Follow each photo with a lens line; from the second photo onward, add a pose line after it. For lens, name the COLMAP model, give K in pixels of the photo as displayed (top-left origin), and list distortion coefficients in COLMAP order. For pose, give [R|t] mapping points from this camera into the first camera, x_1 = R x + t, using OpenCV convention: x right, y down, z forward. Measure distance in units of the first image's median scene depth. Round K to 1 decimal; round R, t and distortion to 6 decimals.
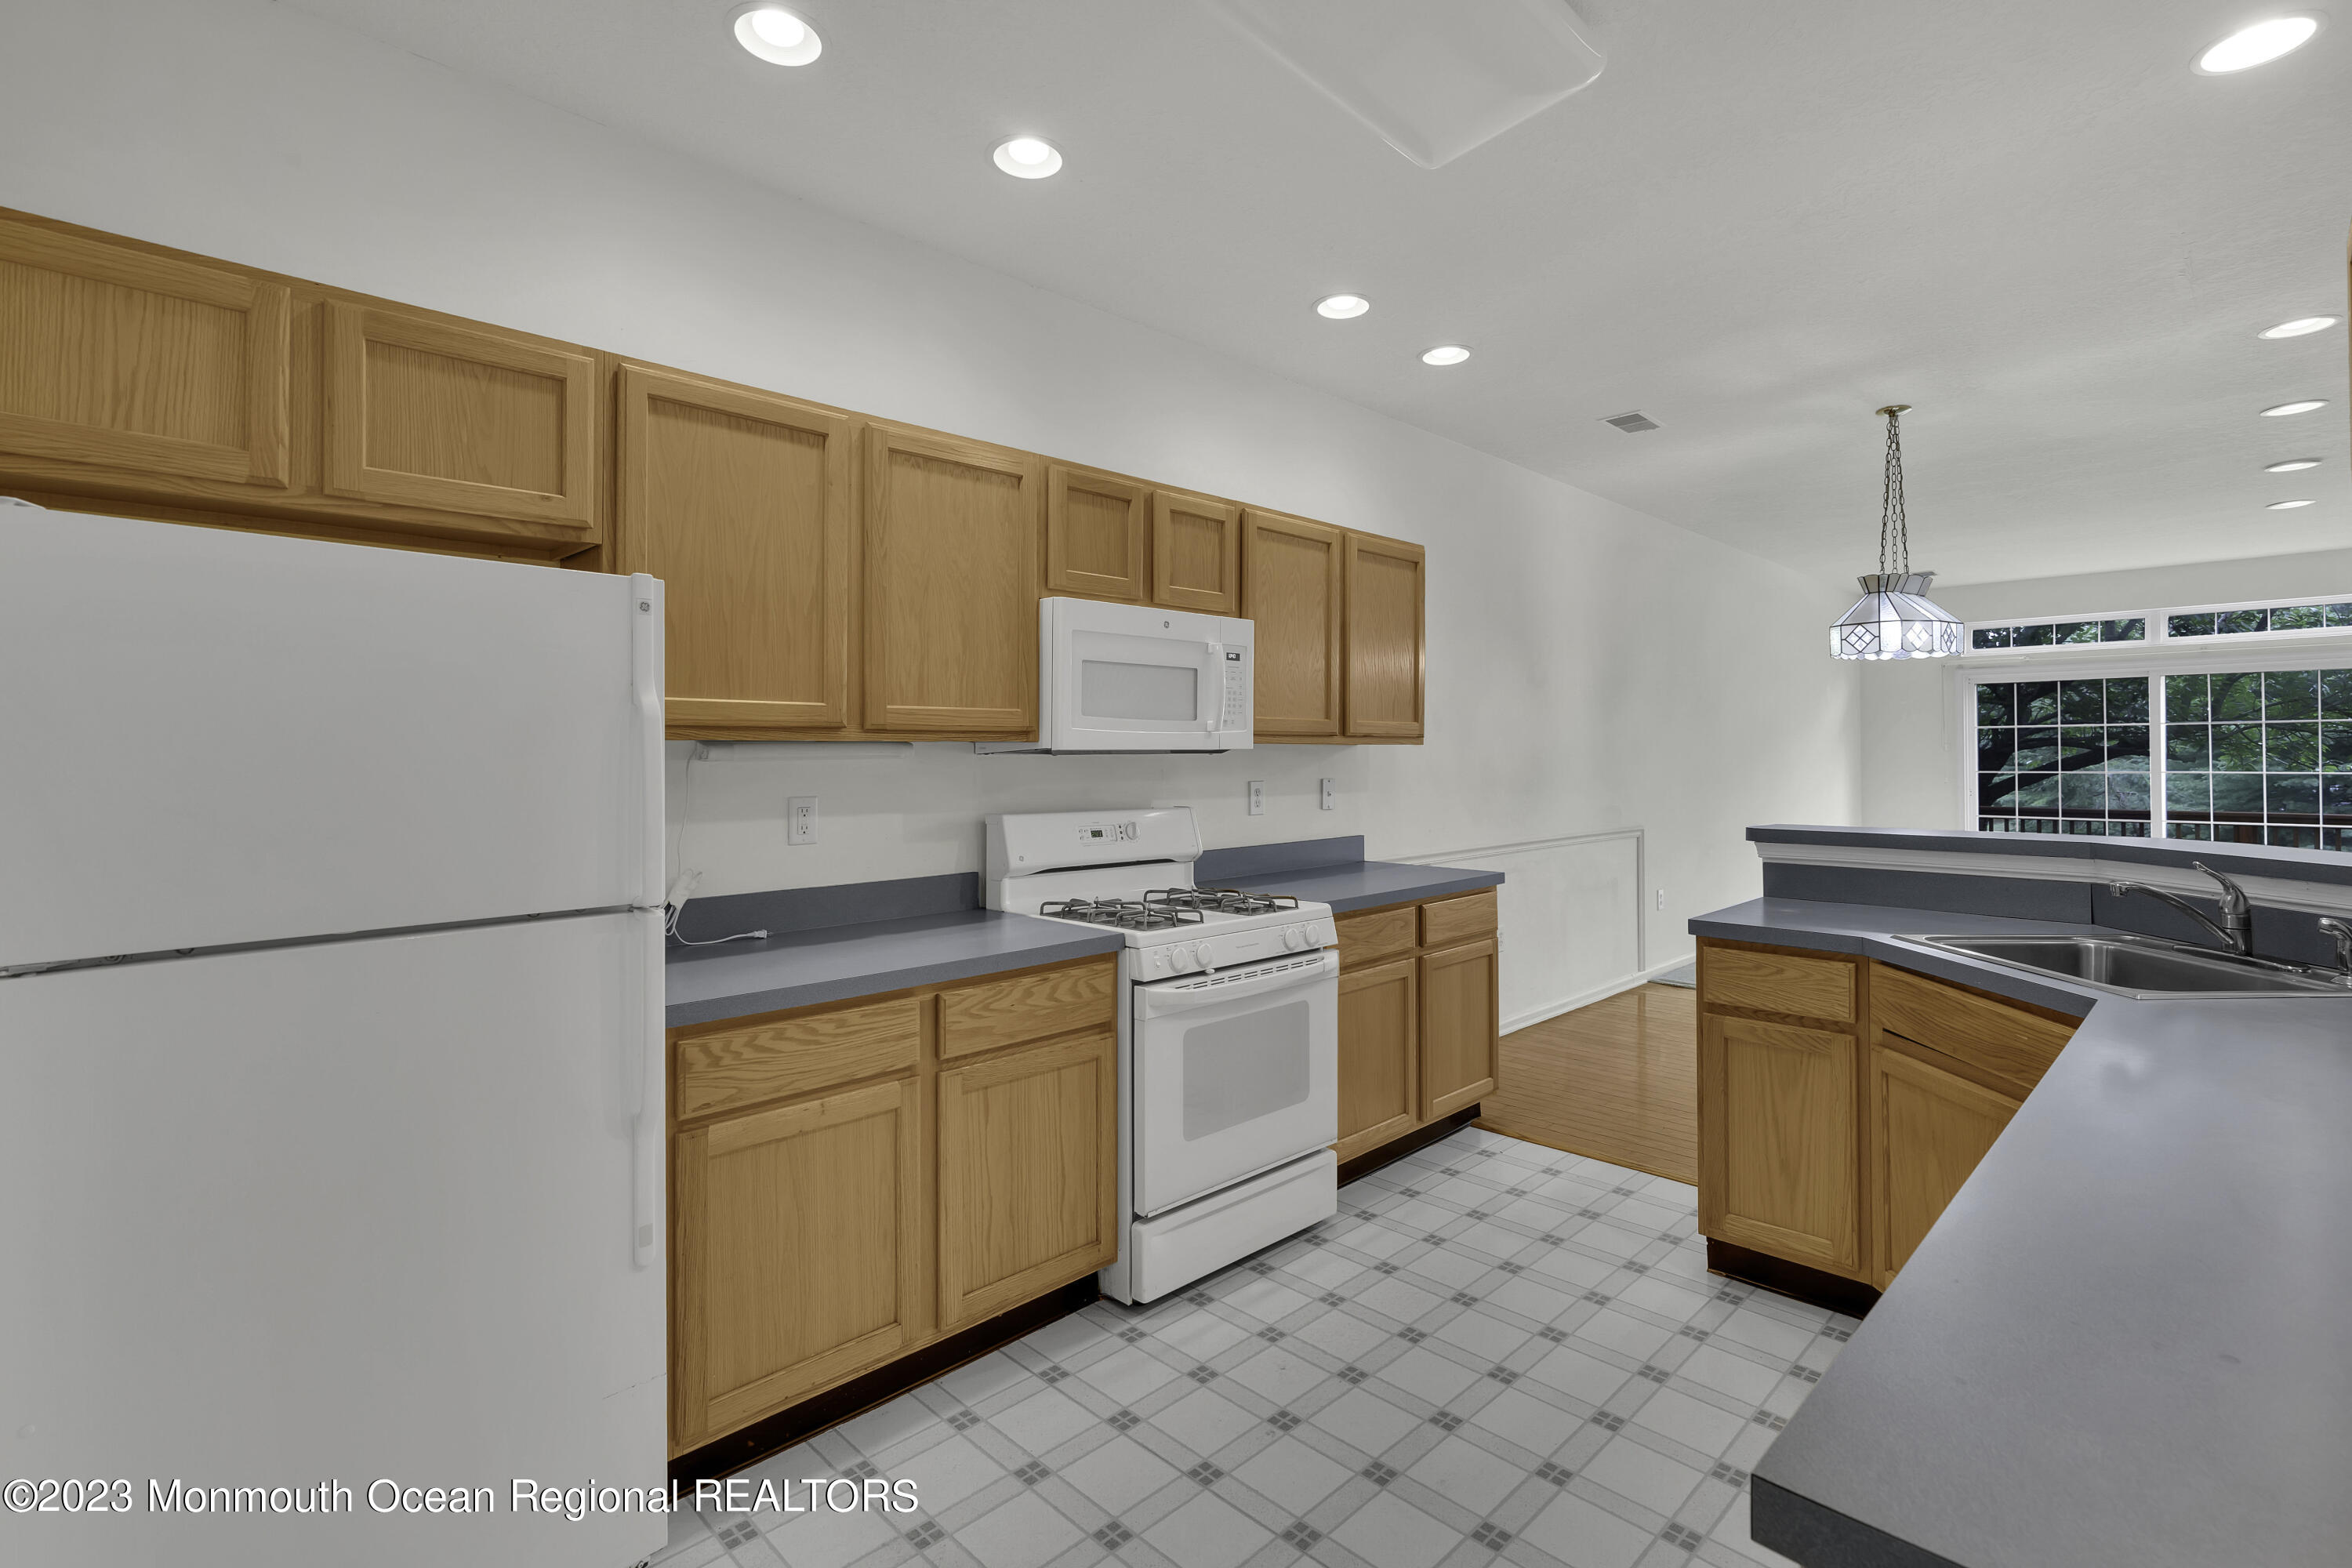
lens RADIAL K [[1078.8, 0, 1170.1], [0, 1078.8, 744.8], [0, 0, 1]] dist [0.001696, 0.000350]
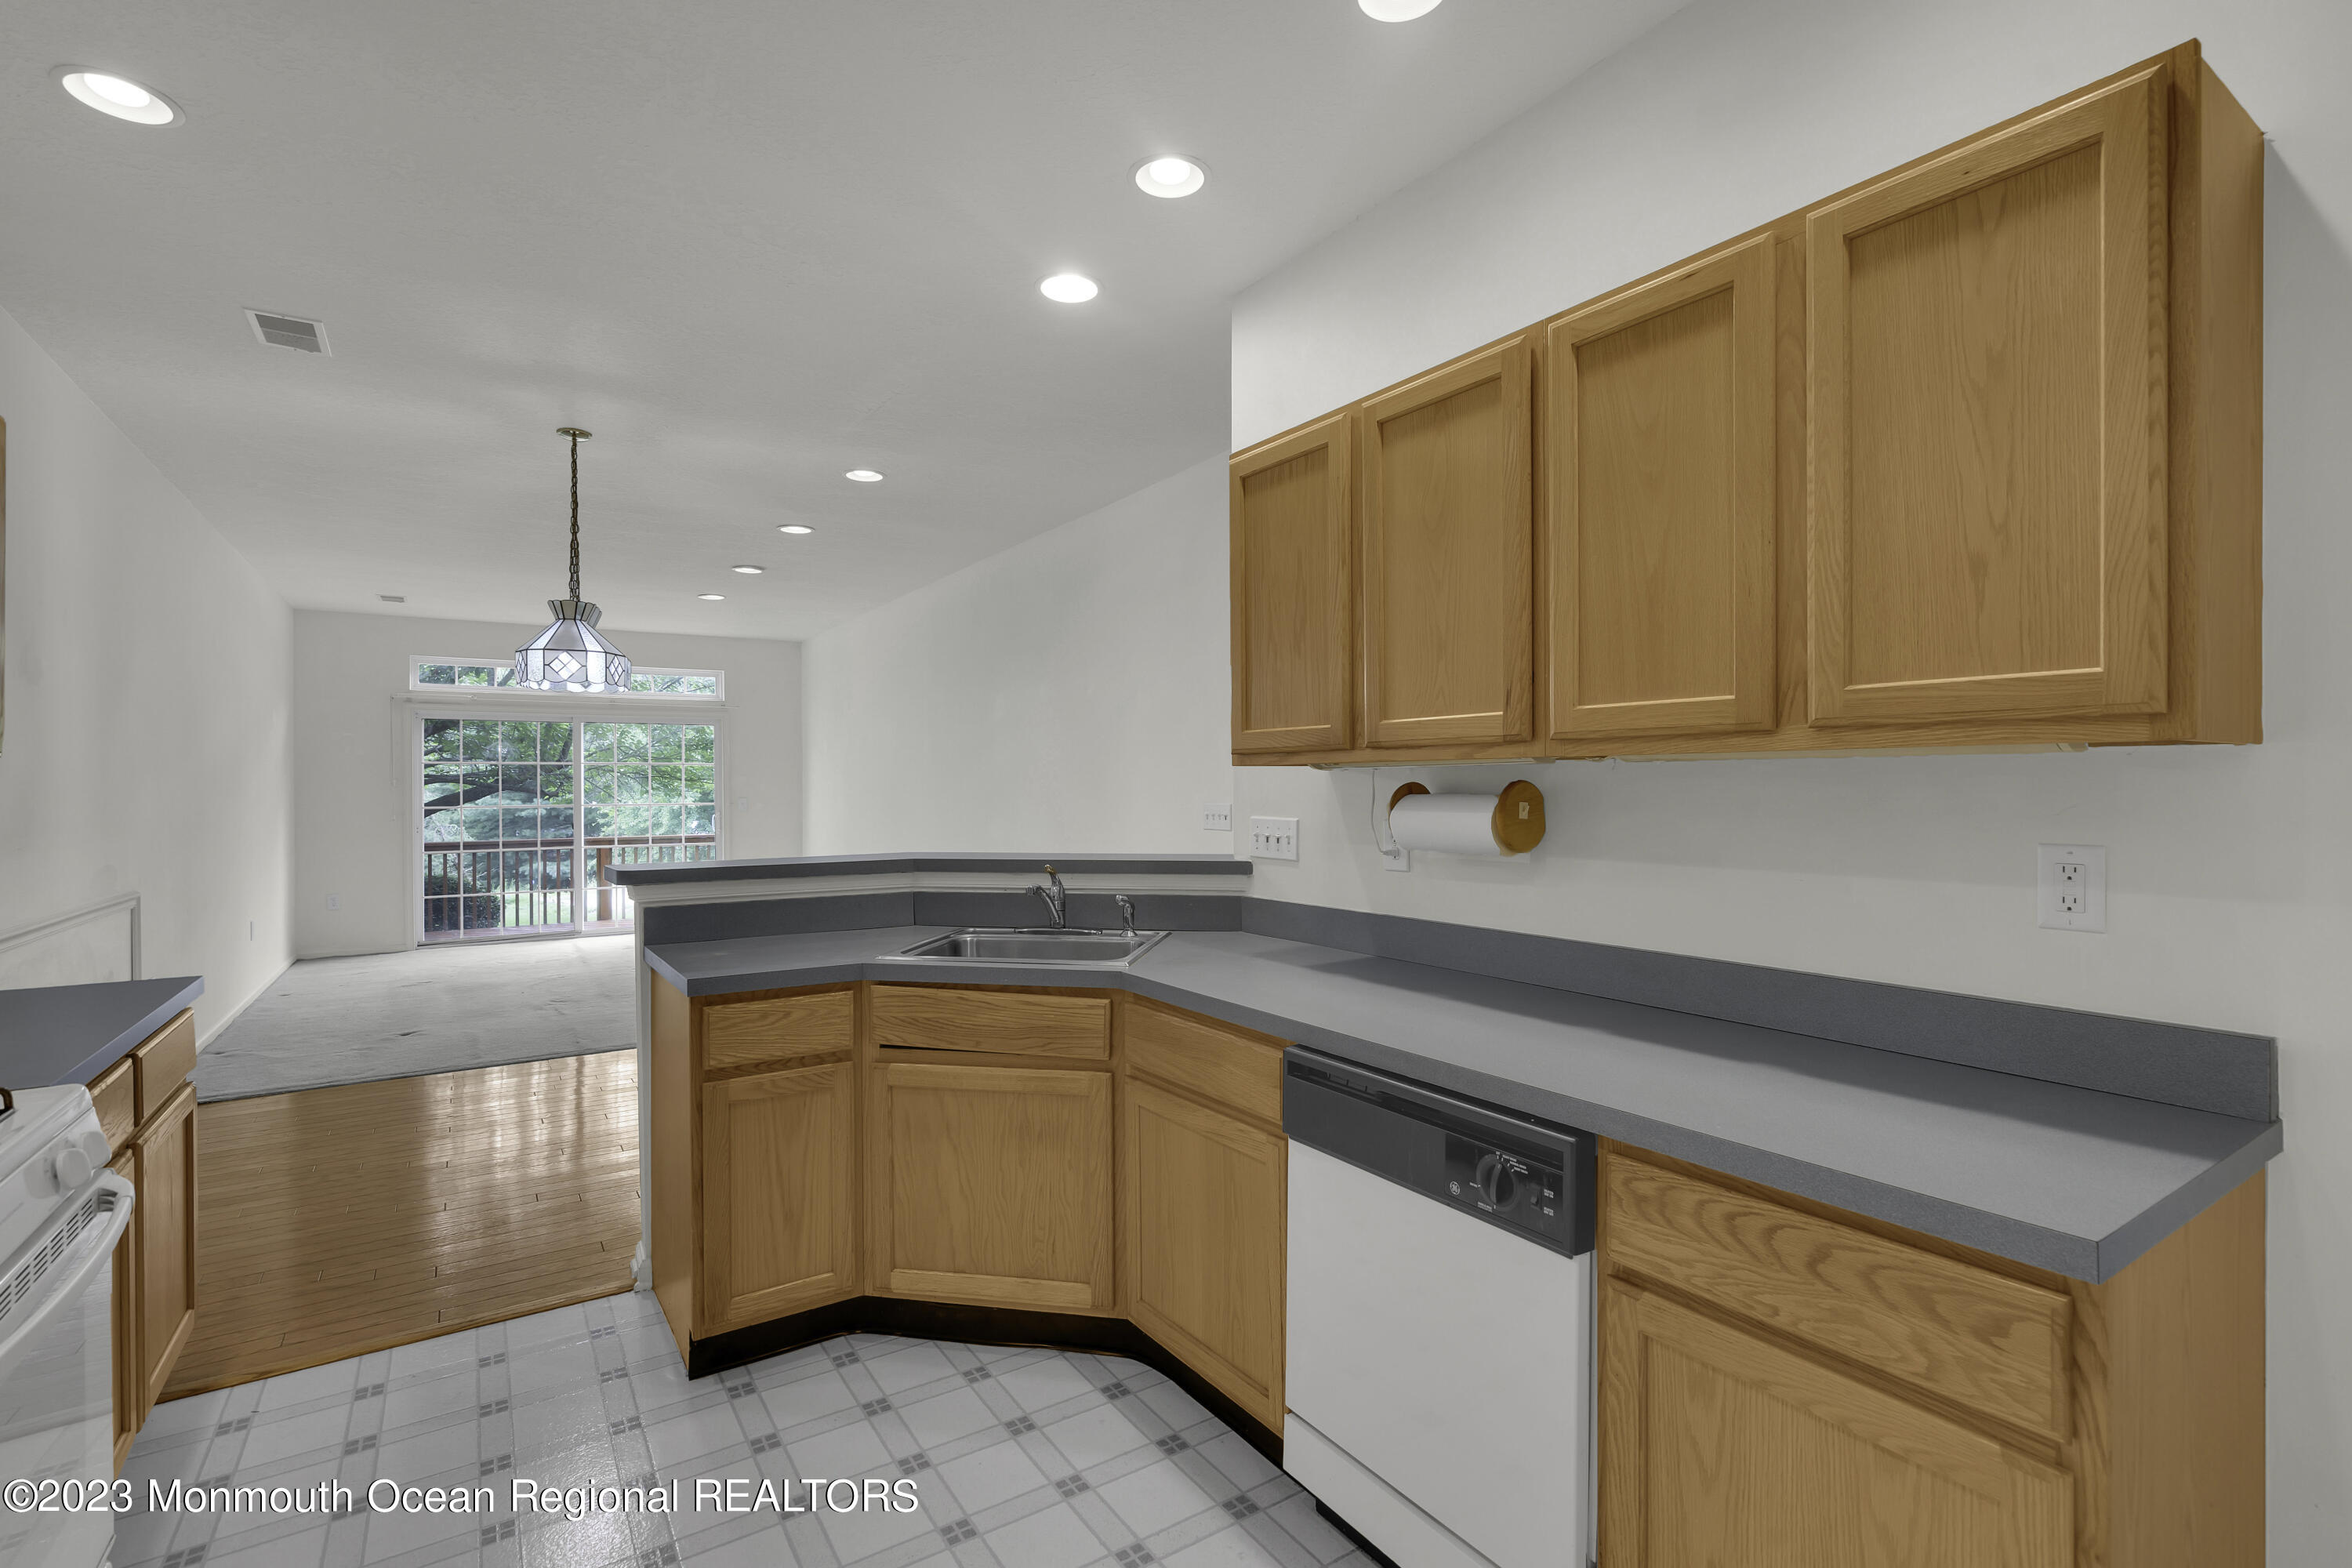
lens RADIAL K [[1087.4, 0, 1176.0], [0, 1087.4, 784.0], [0, 0, 1]] dist [0.002503, 0.000381]
pose [[0.186867, 0.006296, 0.982365, -0.308635], [-0.007926, 0.999957, -0.004902, 0.008144], [-0.982353, -0.006870, 0.186909, 0.475248]]
